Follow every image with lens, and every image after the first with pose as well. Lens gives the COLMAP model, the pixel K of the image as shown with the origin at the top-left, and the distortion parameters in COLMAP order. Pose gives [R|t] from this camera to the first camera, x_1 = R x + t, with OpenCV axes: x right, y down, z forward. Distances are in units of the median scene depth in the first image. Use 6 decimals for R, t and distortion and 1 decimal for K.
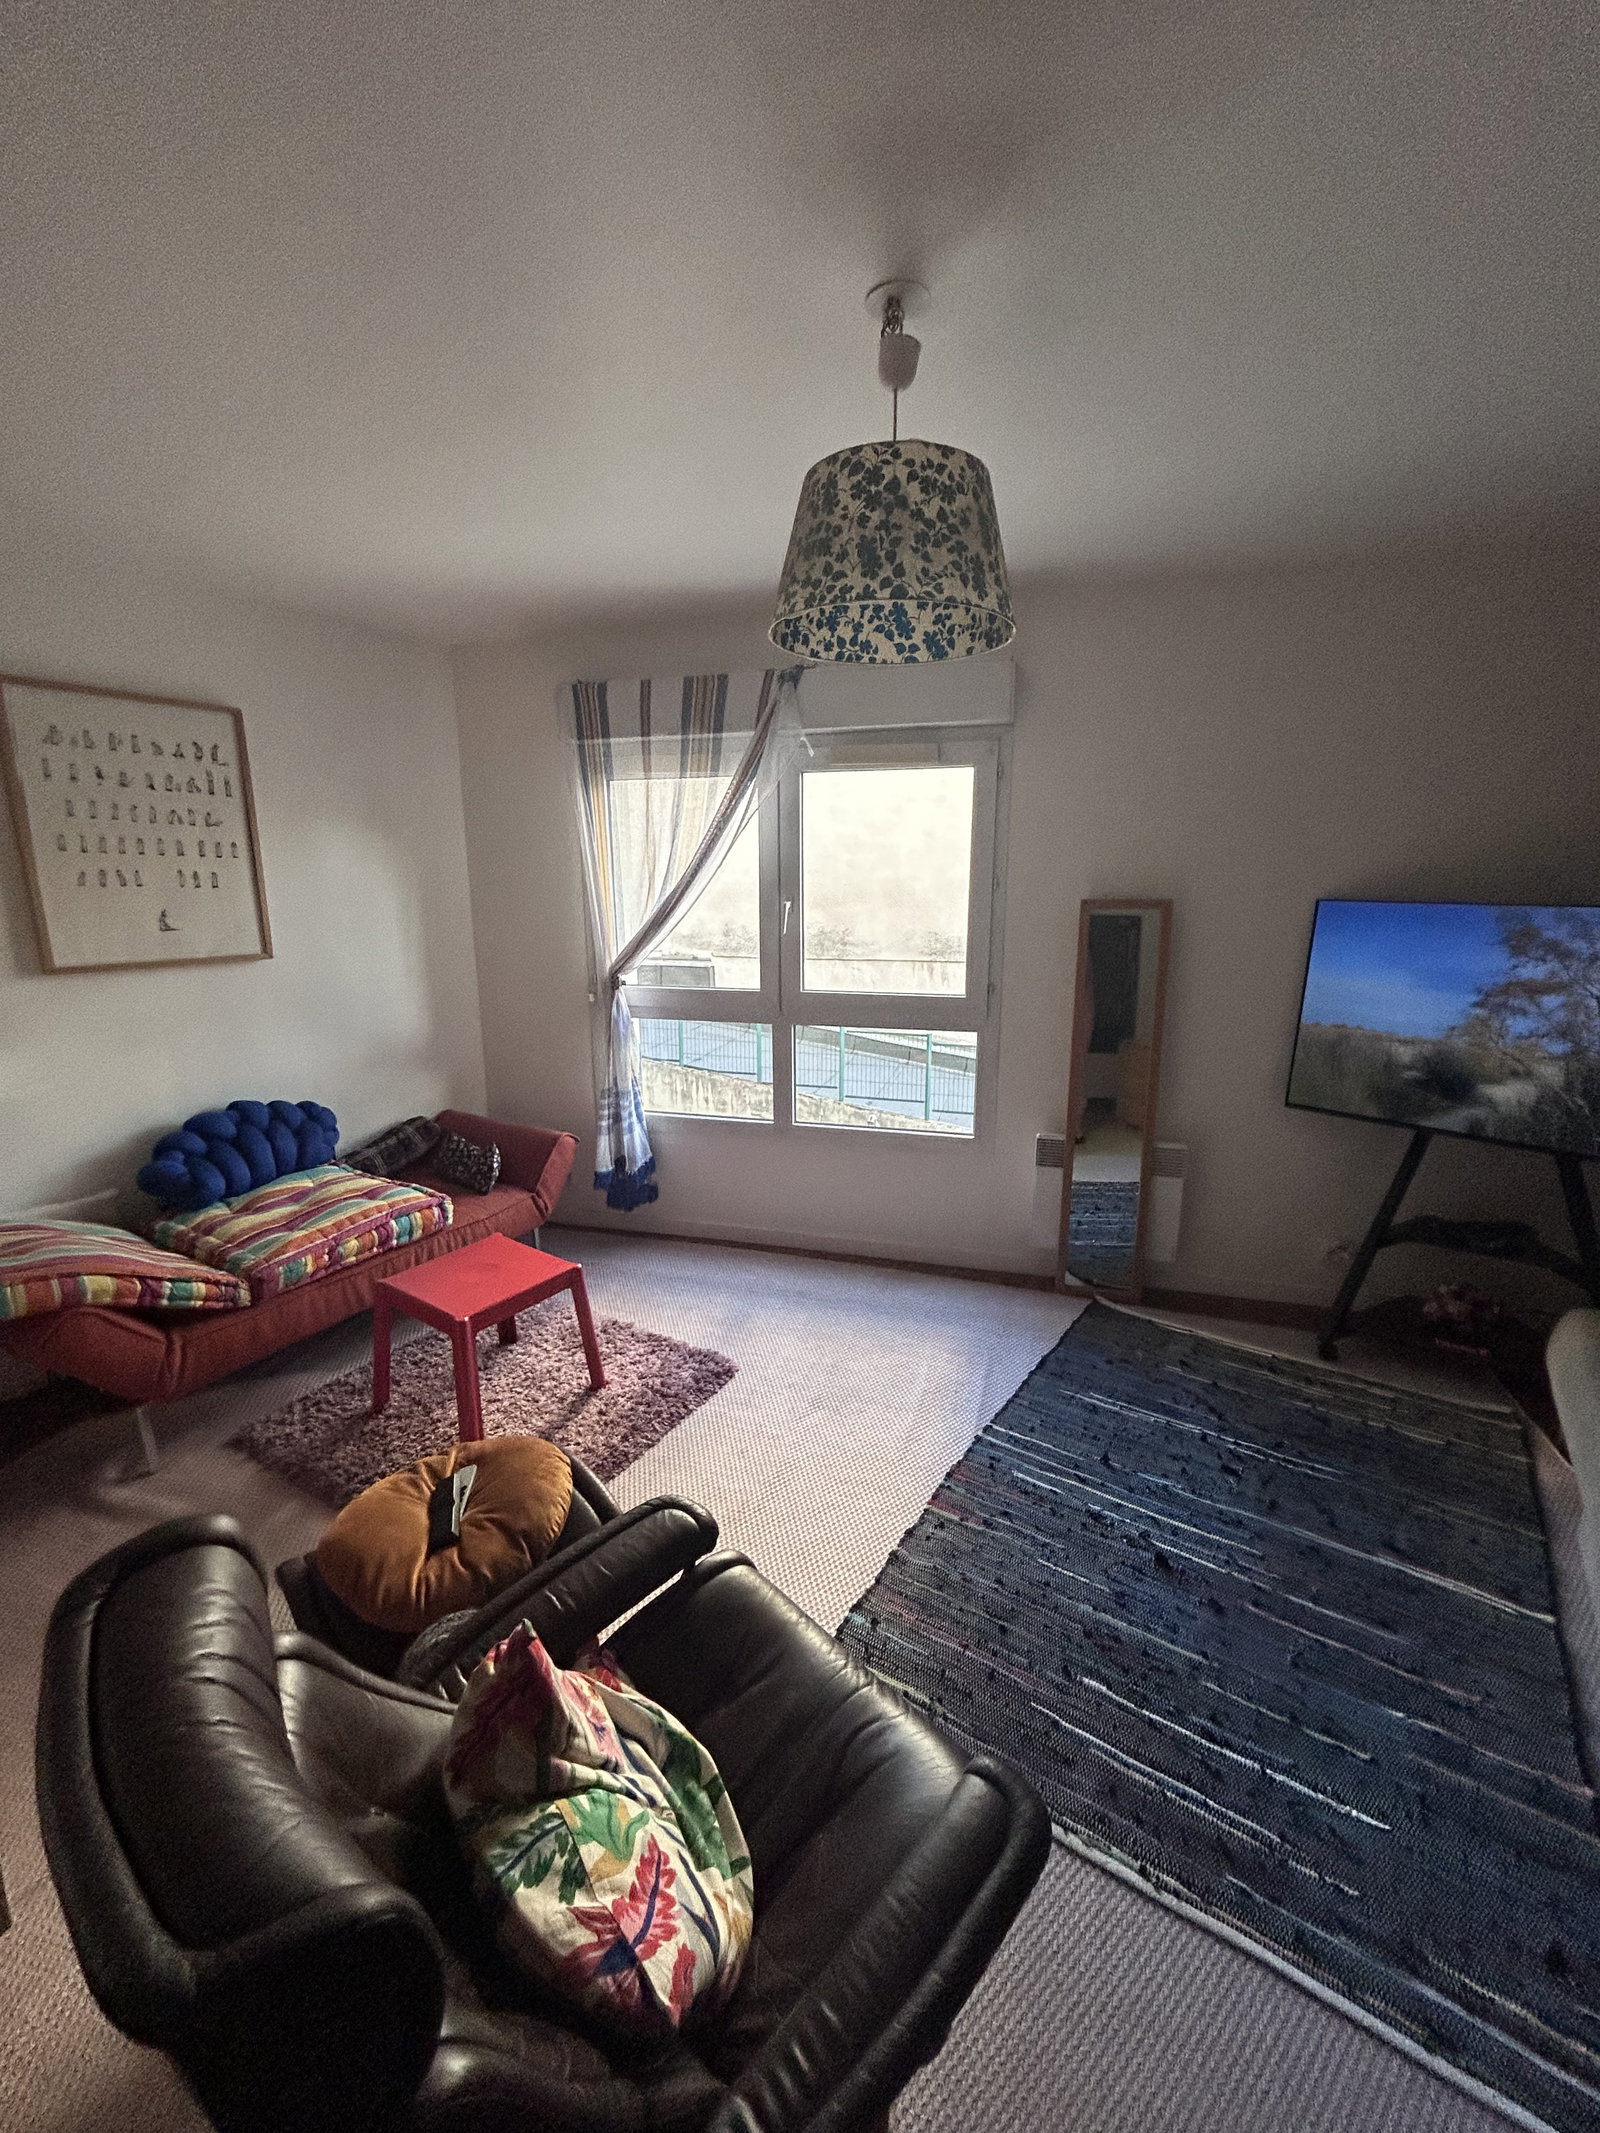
lens RADIAL K [[860.5, 0, 795.1], [0, 860.5, 1069.5], [0, 0, 1]] dist [-0.001504, -0.000099]
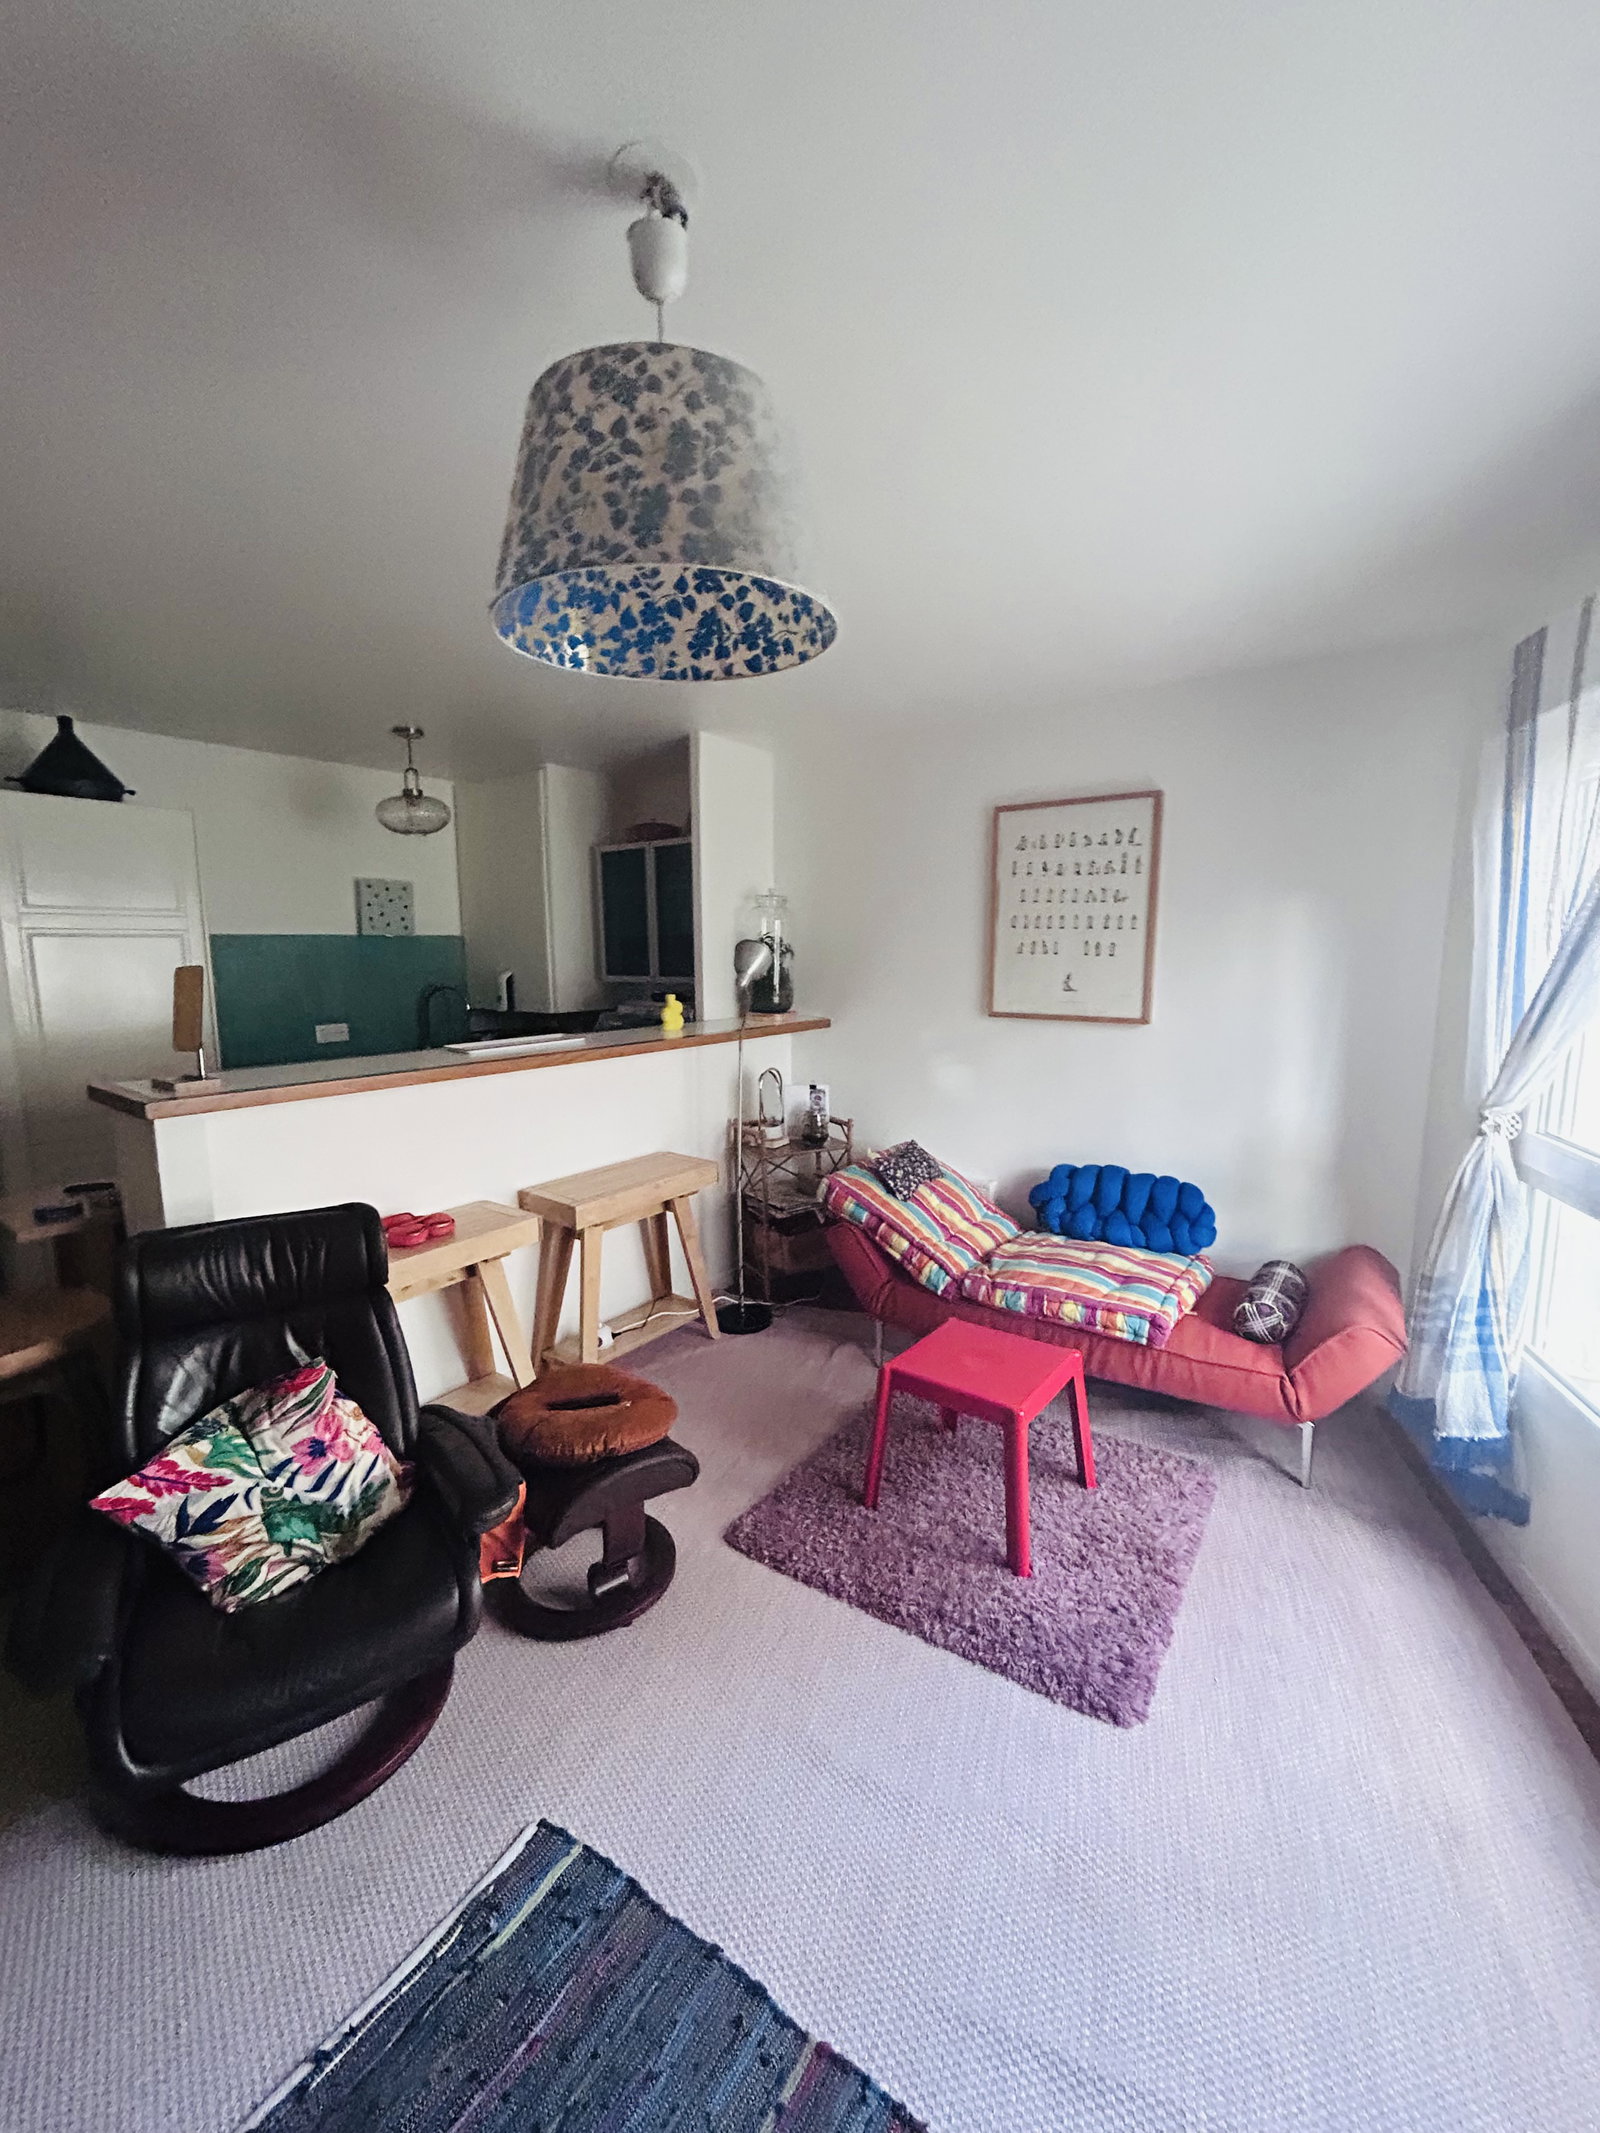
lens RADIAL K [[860.5, 0, 798.9], [0, 860.5, 1068.2], [0, 0, 1]] dist [-0.001504, -0.000099]
pose [[-0.027538, 0.147042, -0.988747, 0.523834], [-0.213680, 0.965394, 0.149520, -0.170182], [0.976516, 0.215393, 0.004835, 0.708757]]
